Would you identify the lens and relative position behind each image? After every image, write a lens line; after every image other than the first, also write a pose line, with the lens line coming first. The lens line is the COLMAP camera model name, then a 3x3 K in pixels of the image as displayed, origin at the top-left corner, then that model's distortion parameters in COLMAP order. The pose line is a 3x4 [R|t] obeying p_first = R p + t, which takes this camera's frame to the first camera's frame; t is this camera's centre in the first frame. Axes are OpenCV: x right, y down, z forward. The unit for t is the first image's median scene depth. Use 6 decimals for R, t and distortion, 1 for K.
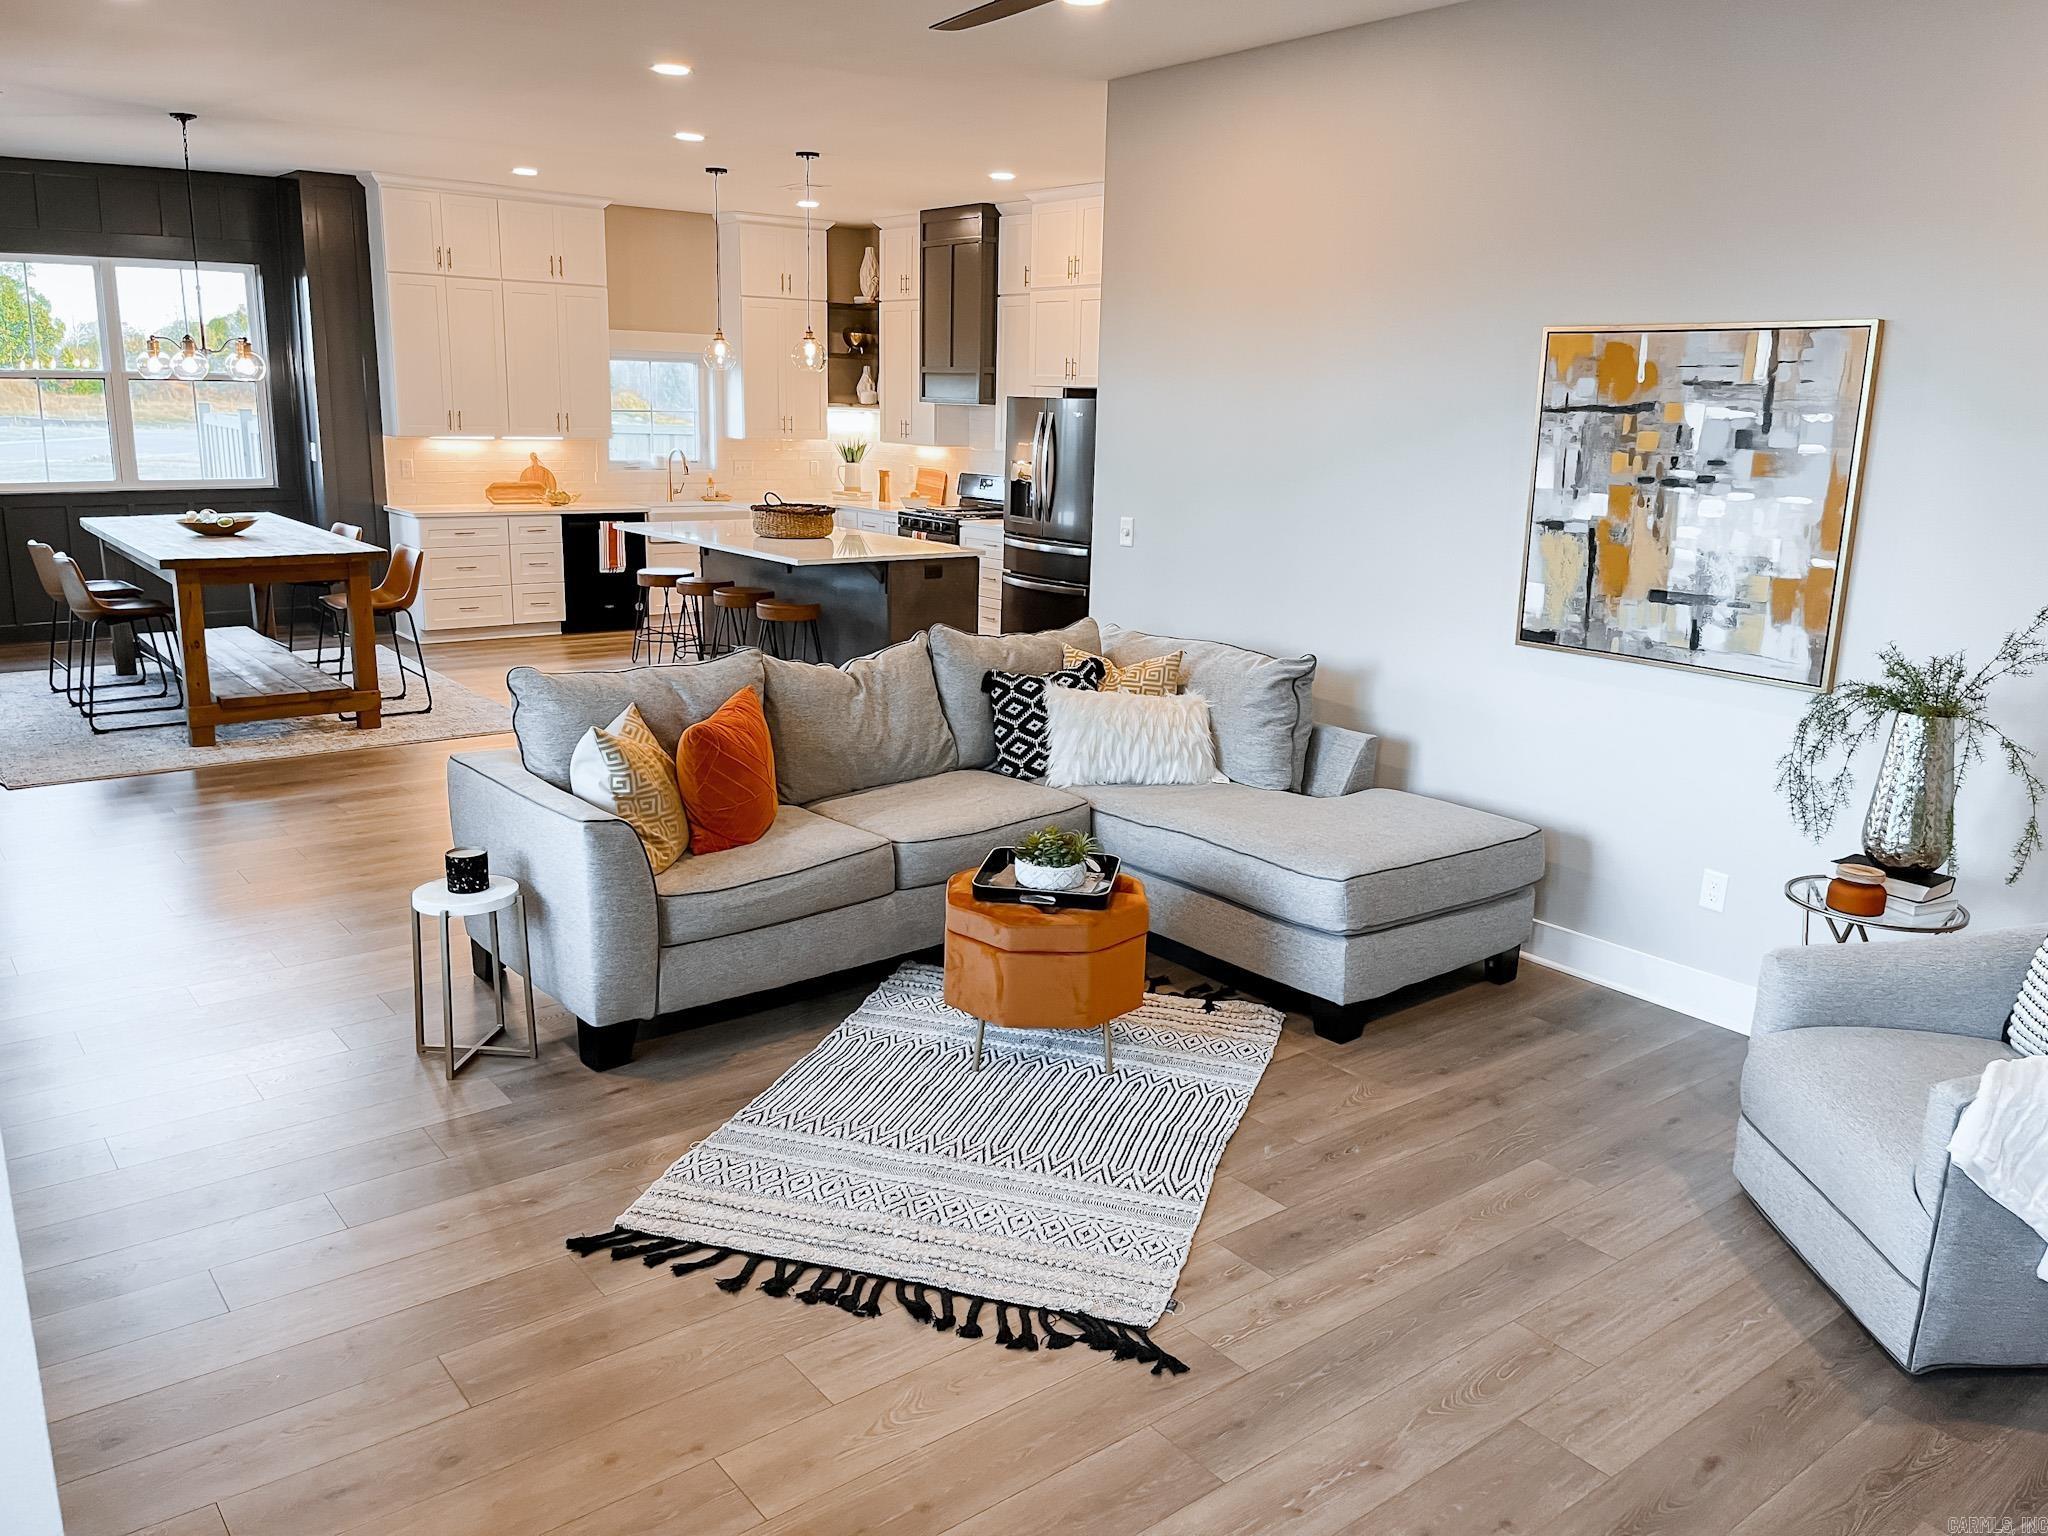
lens RADIAL K [[1552.3, 0, 1035.7], [0, 1552.3, 751.7], [0, 0, 1]] dist [0.053356, -0.065678]
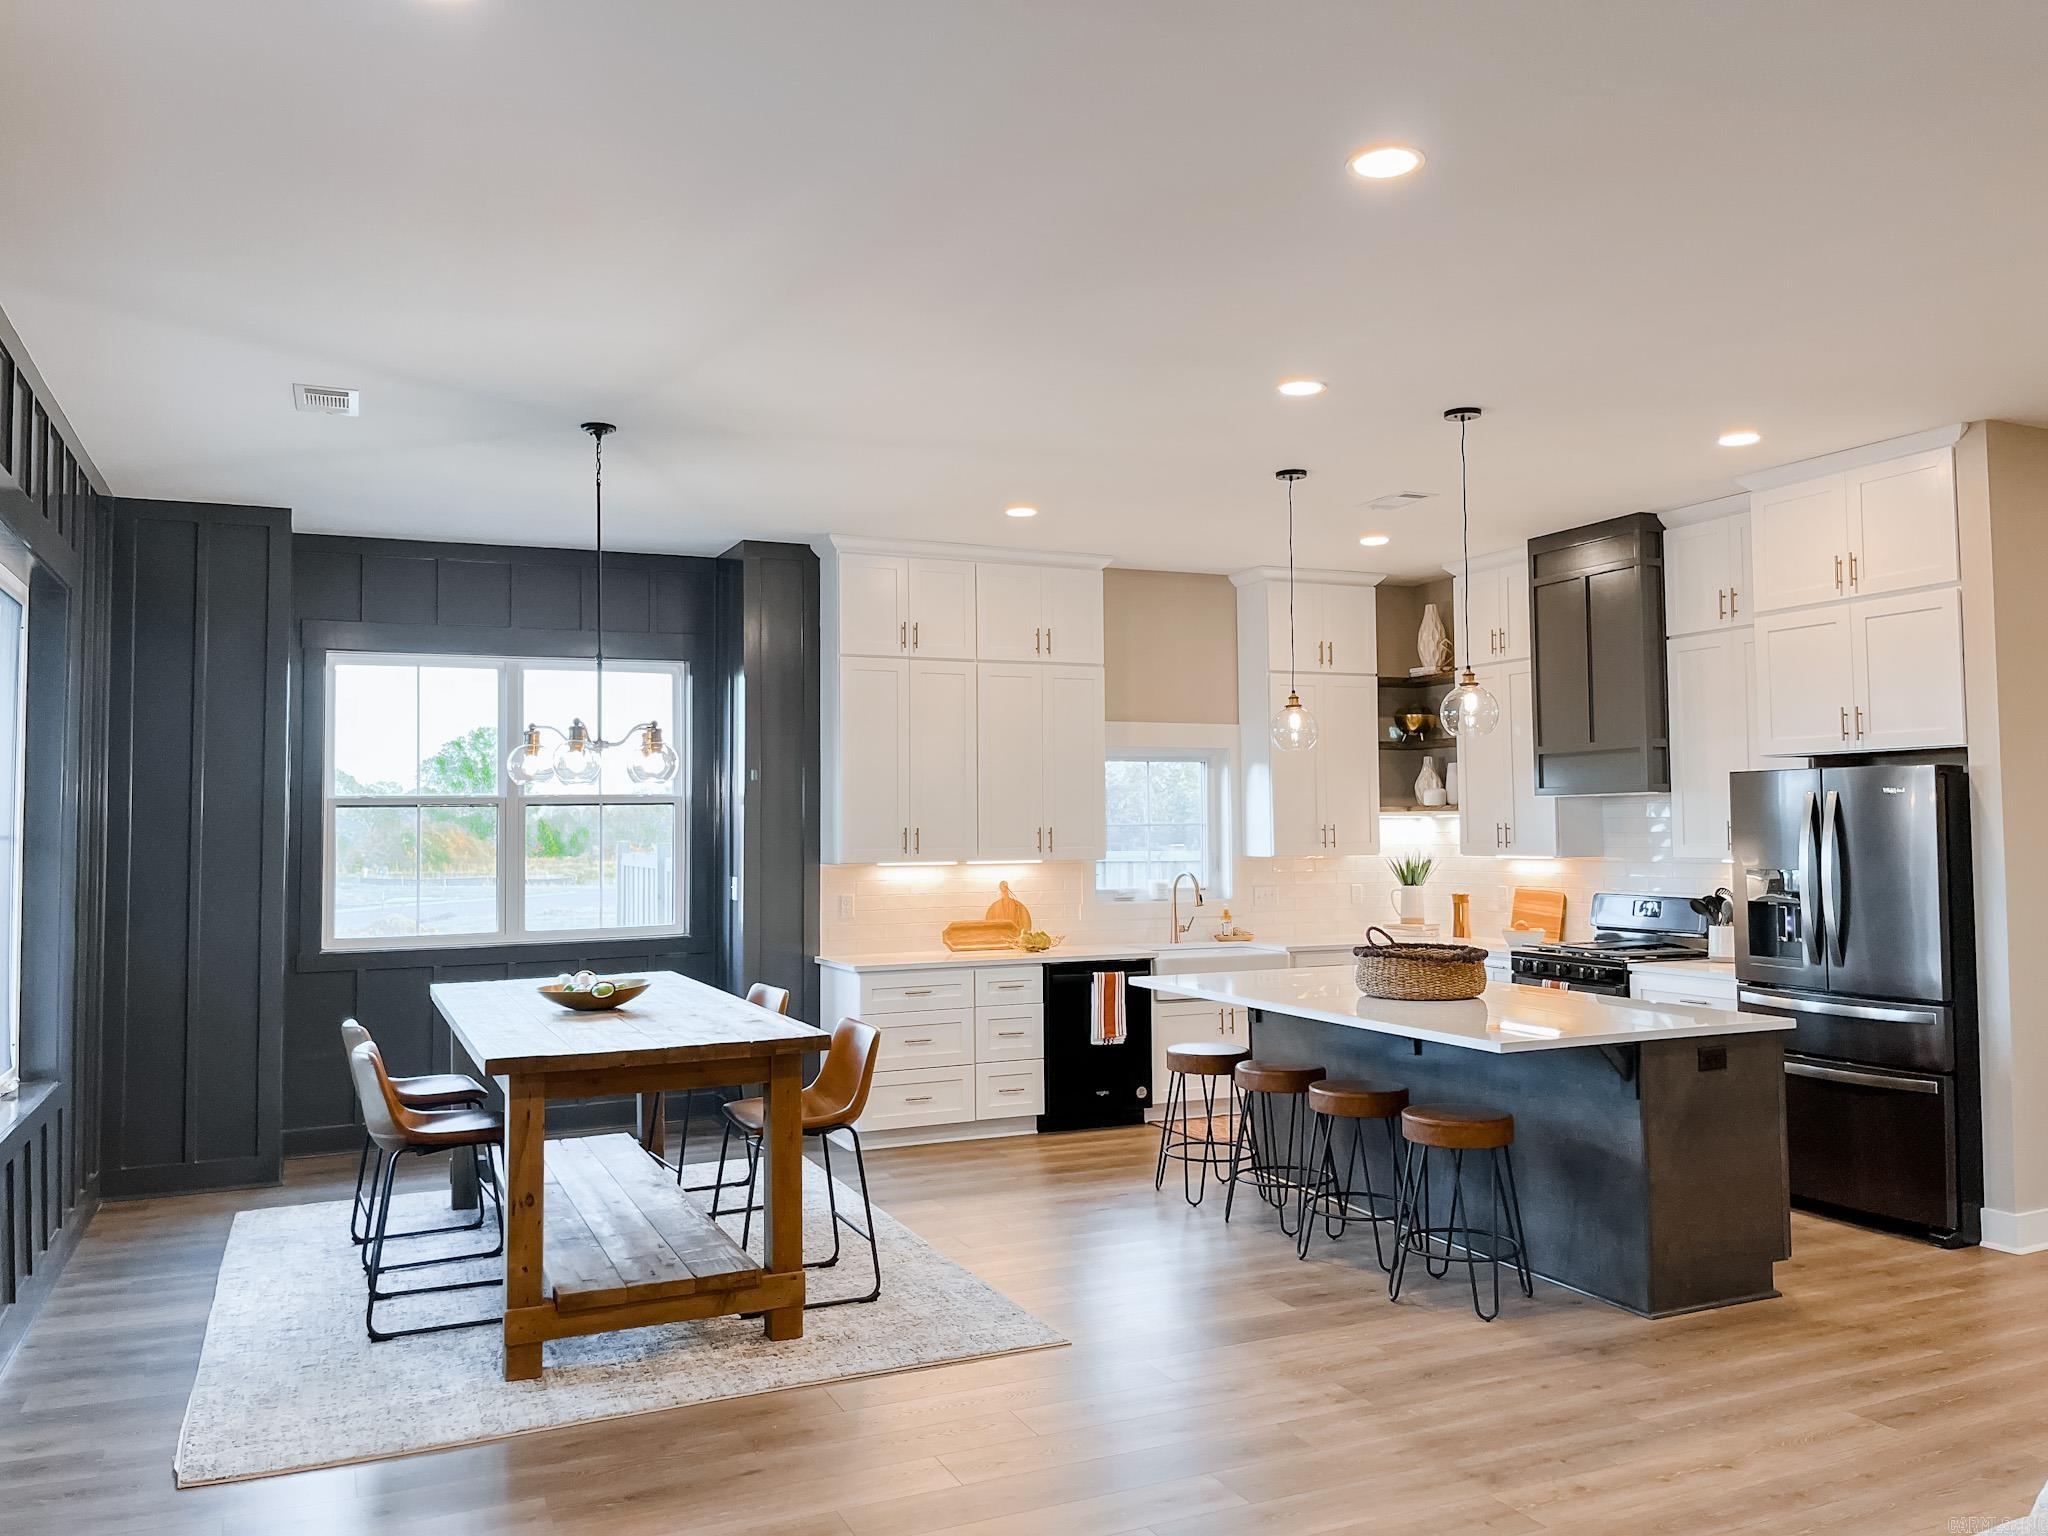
lens RADIAL K [[1552.3, 0, 1019.4], [0, 1552.3, 743.5], [0, 0, 1]] dist [0.053356, -0.065678]
pose [[0.969317, -0.048389, -0.241002, -0.135403], [-0.020959, 0.960593, -0.277168, -0.050211], [0.244917, 0.273715, 0.930105, 0.298232]]
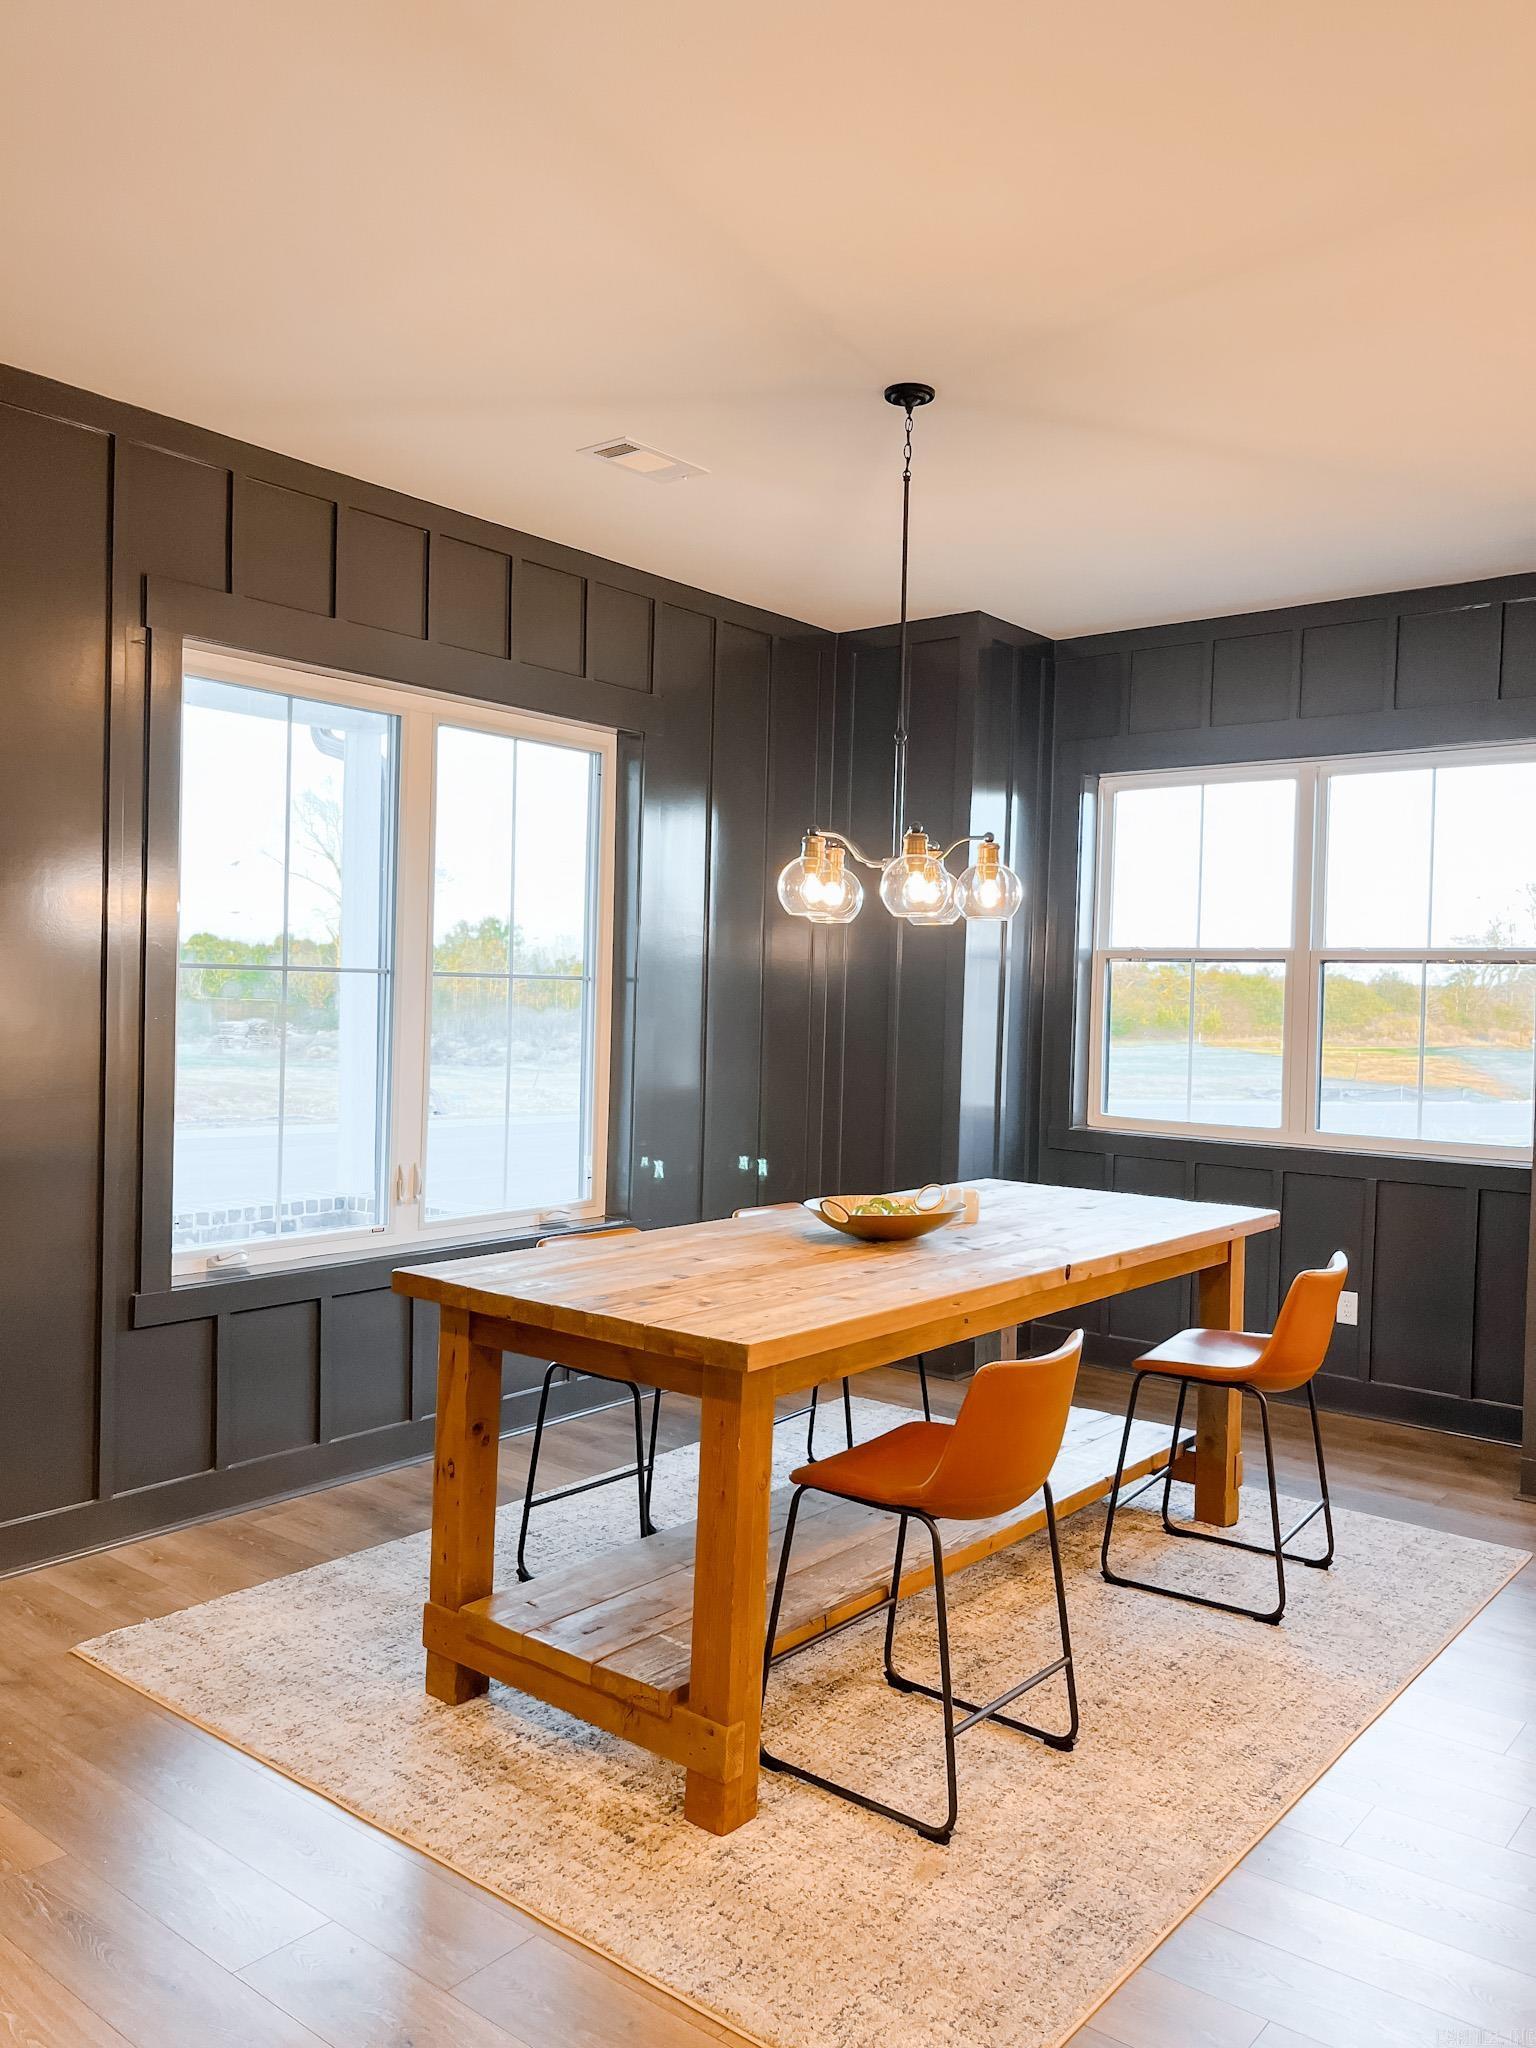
lens RADIAL K [[1552.3, 0, 772.2], [0, 1552.3, 1015.0], [0, 0, 1]] dist [0.053356, -0.065678]
pose [[0.228867, -0.001340, -0.973457, -0.053053], [-0.237141, 0.969796, -0.057088, -0.129139], [0.944131, 0.243912, 0.221637, 0.648041]]
